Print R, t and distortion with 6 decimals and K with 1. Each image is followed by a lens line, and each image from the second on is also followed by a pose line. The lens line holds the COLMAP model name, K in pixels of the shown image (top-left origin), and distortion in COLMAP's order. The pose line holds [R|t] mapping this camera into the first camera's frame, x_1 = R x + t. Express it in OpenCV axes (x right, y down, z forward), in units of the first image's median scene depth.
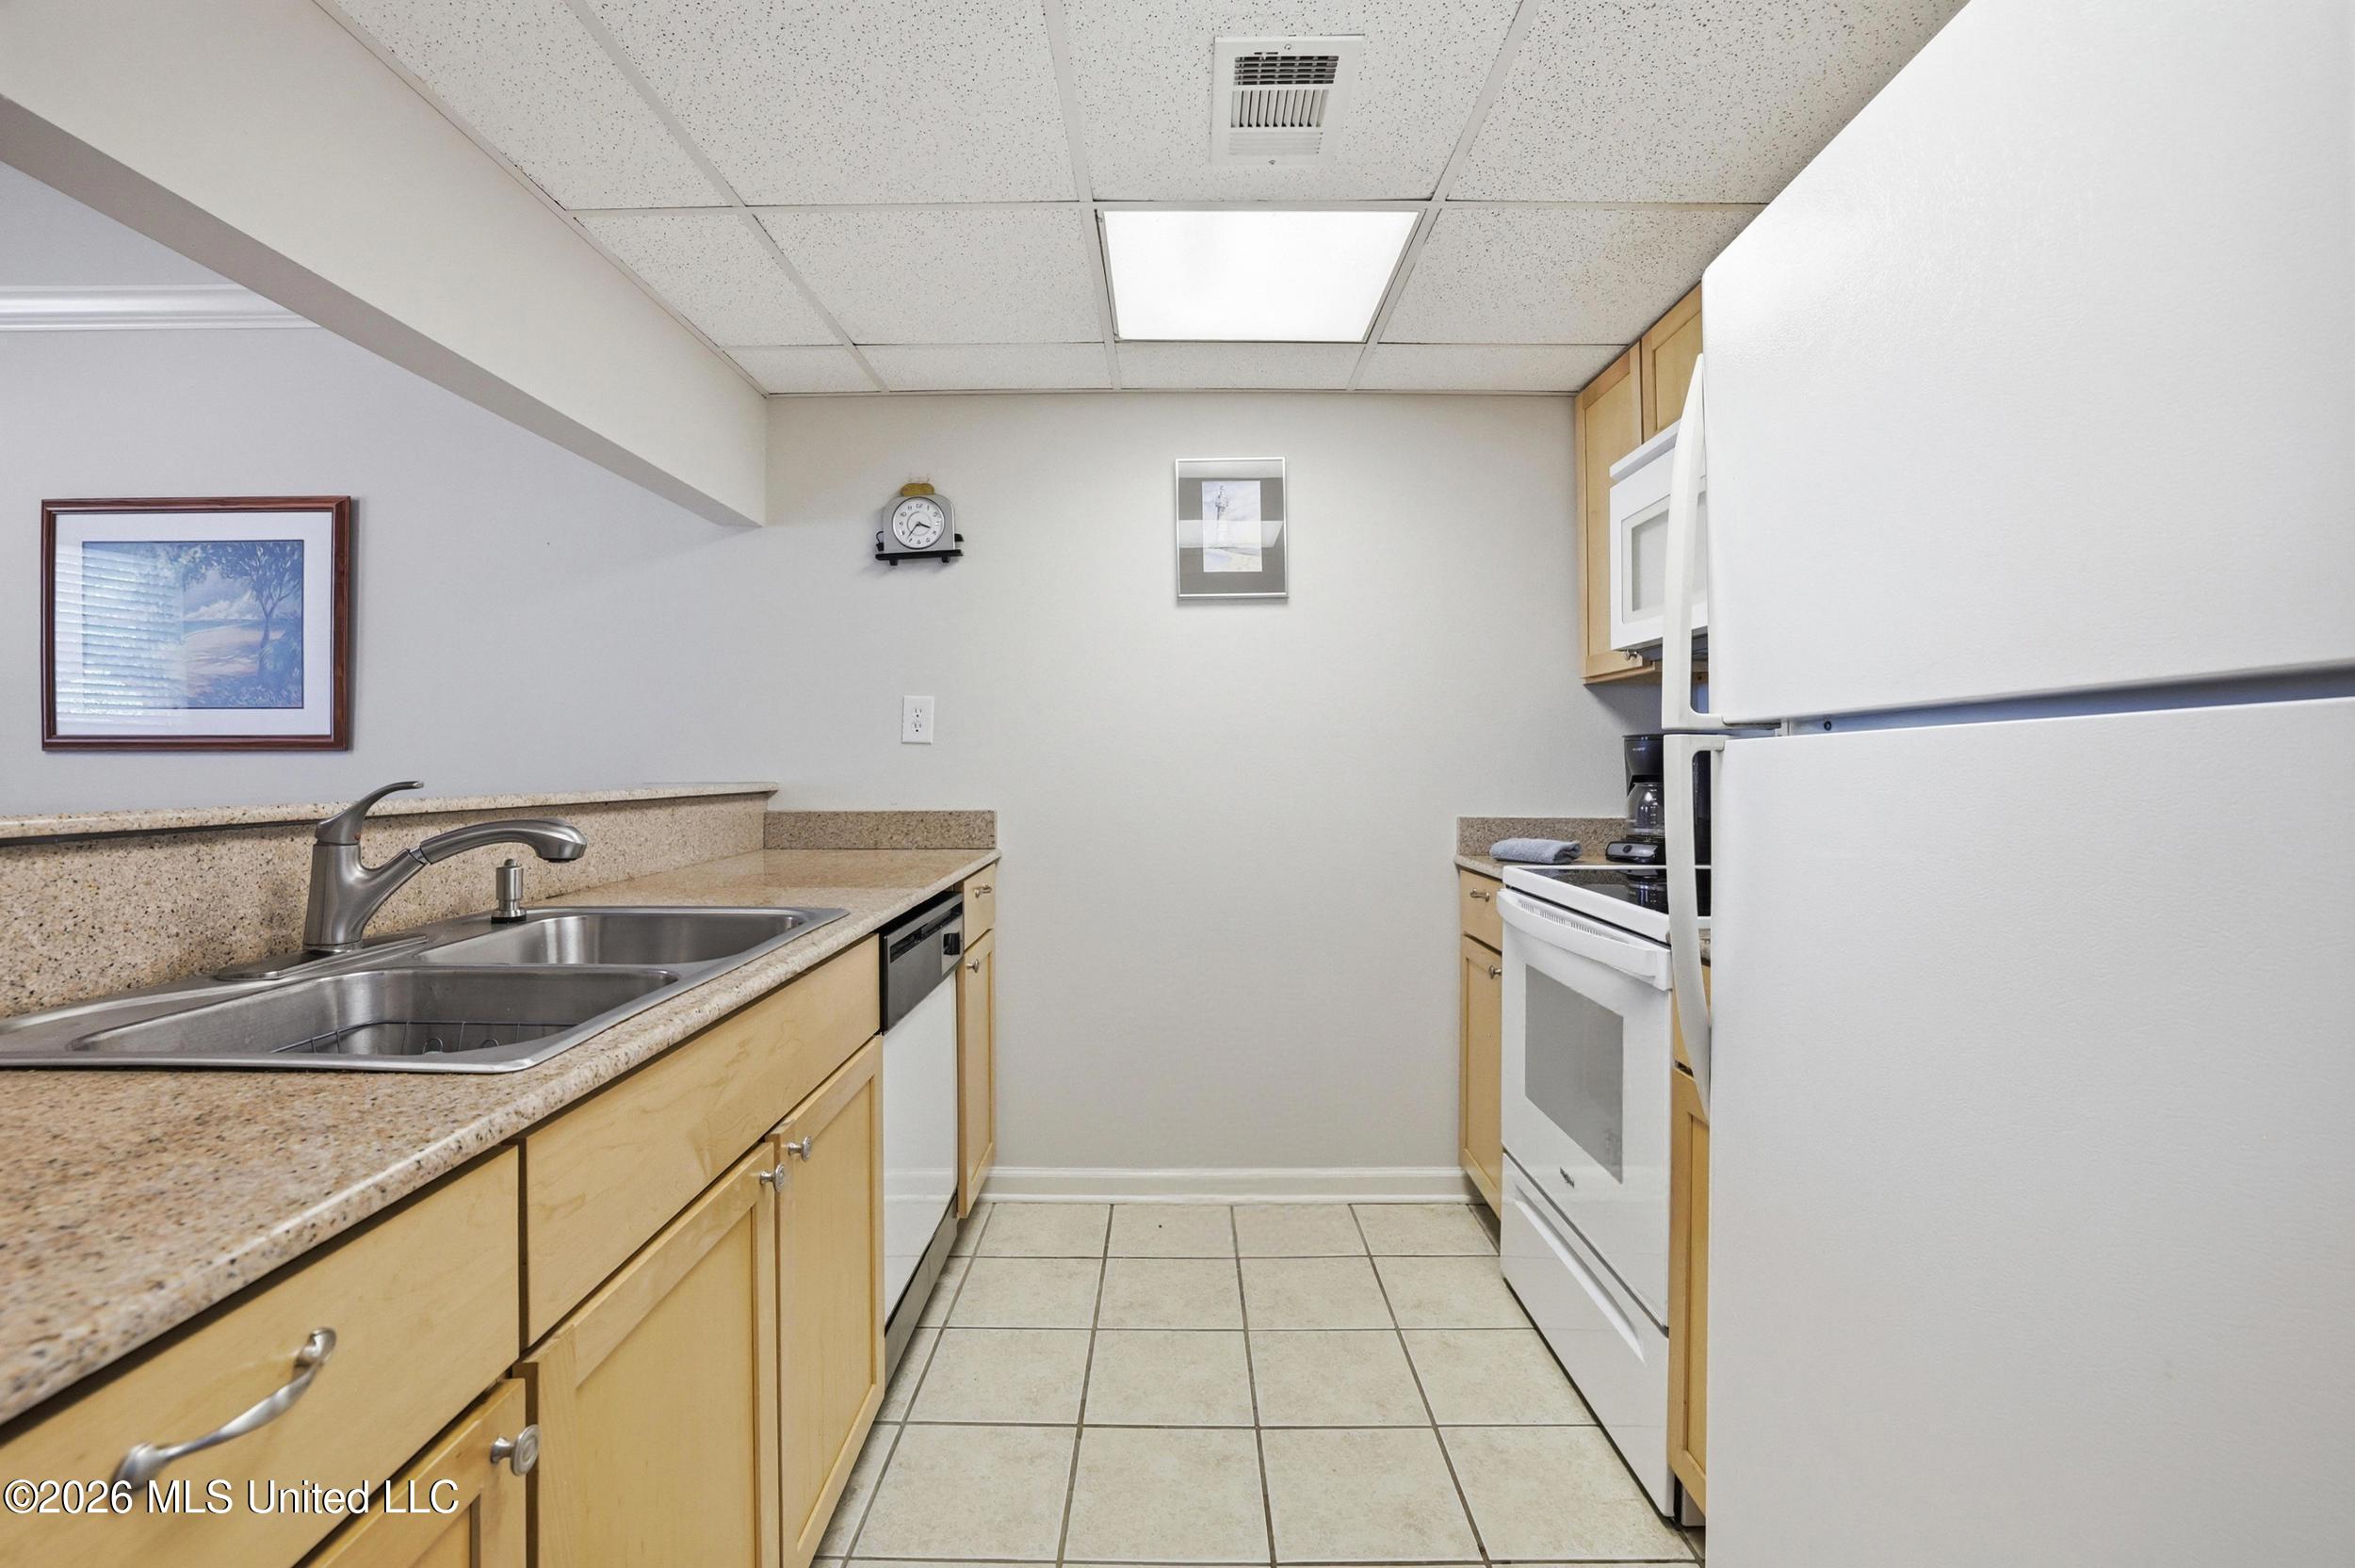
lens RADIAL K [[1013.9, 0, 1172.3], [0, 1013.9, 766.6], [0, 0, 1]] dist [-0.054862, 0.021367]
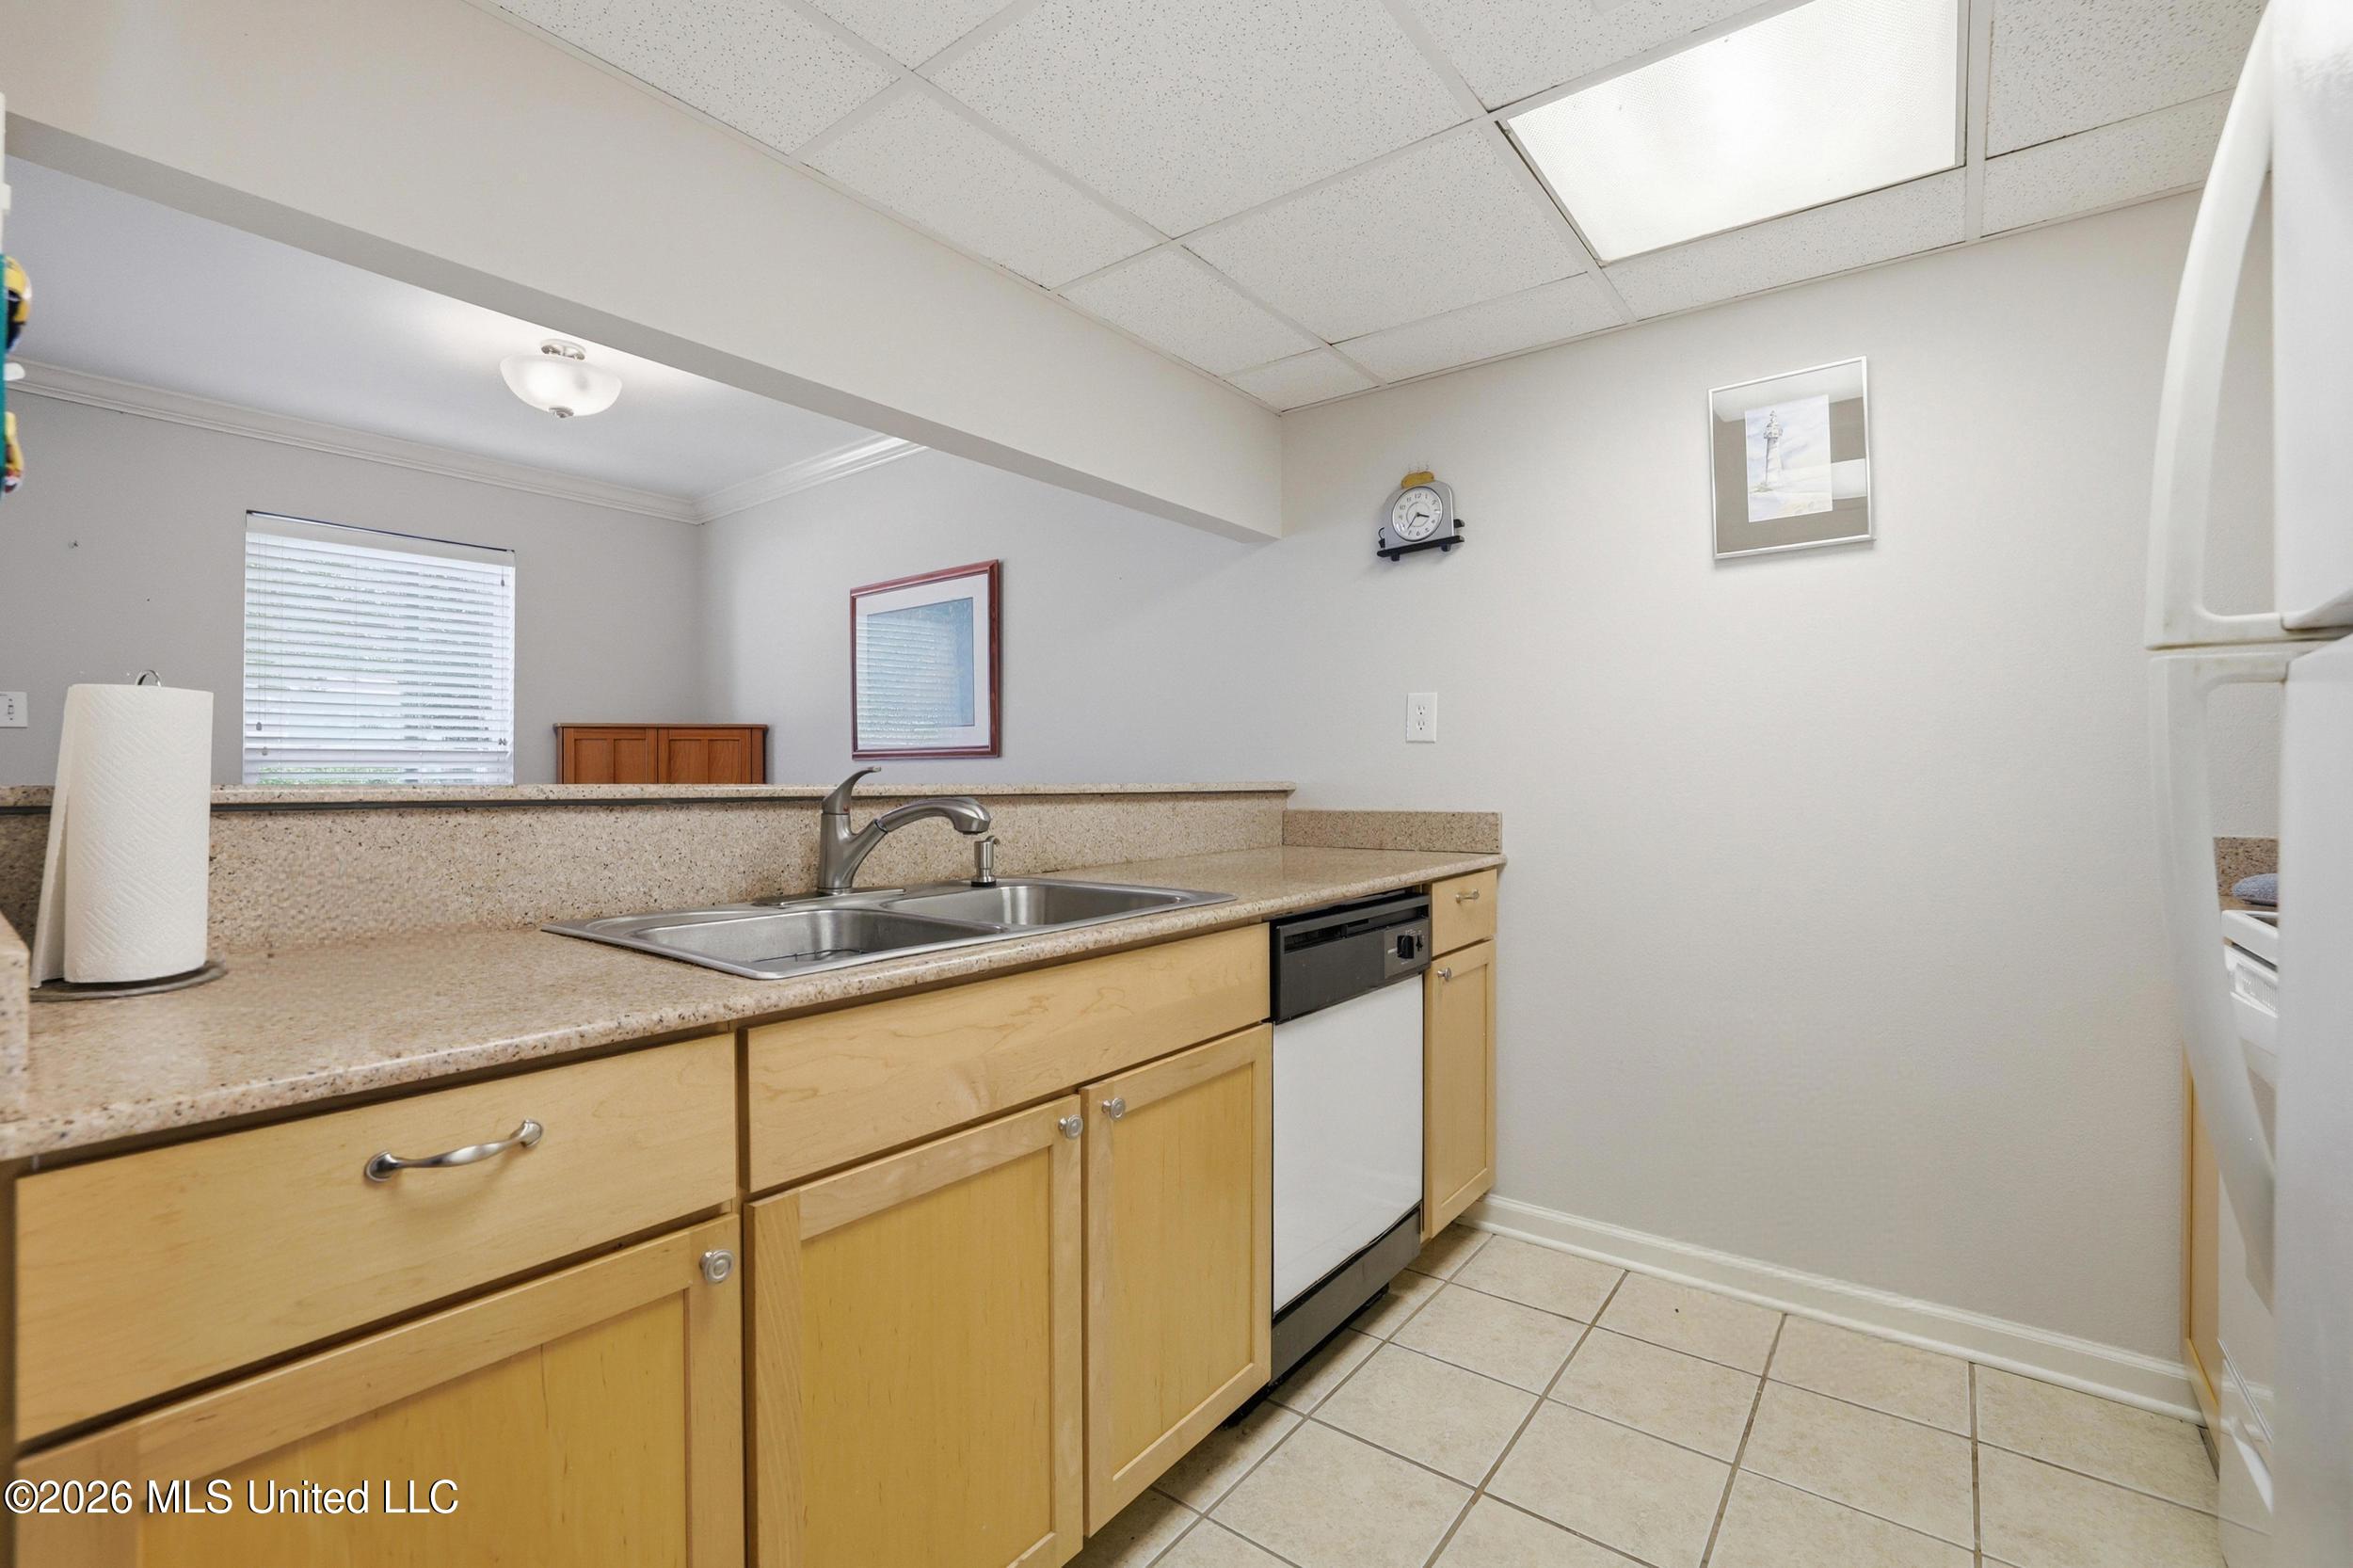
lens RADIAL K [[1020.9, 0, 1176.6], [0, 1020.9, 793.8], [0, 0, 1]] dist [-0.052398, 0.020541]
pose [[0.793040, 0.008346, -0.609112, 0.174851], [-0.000802, 0.999920, 0.012657, 0.016345], [0.609169, -0.009549, 0.792983, 0.092796]]
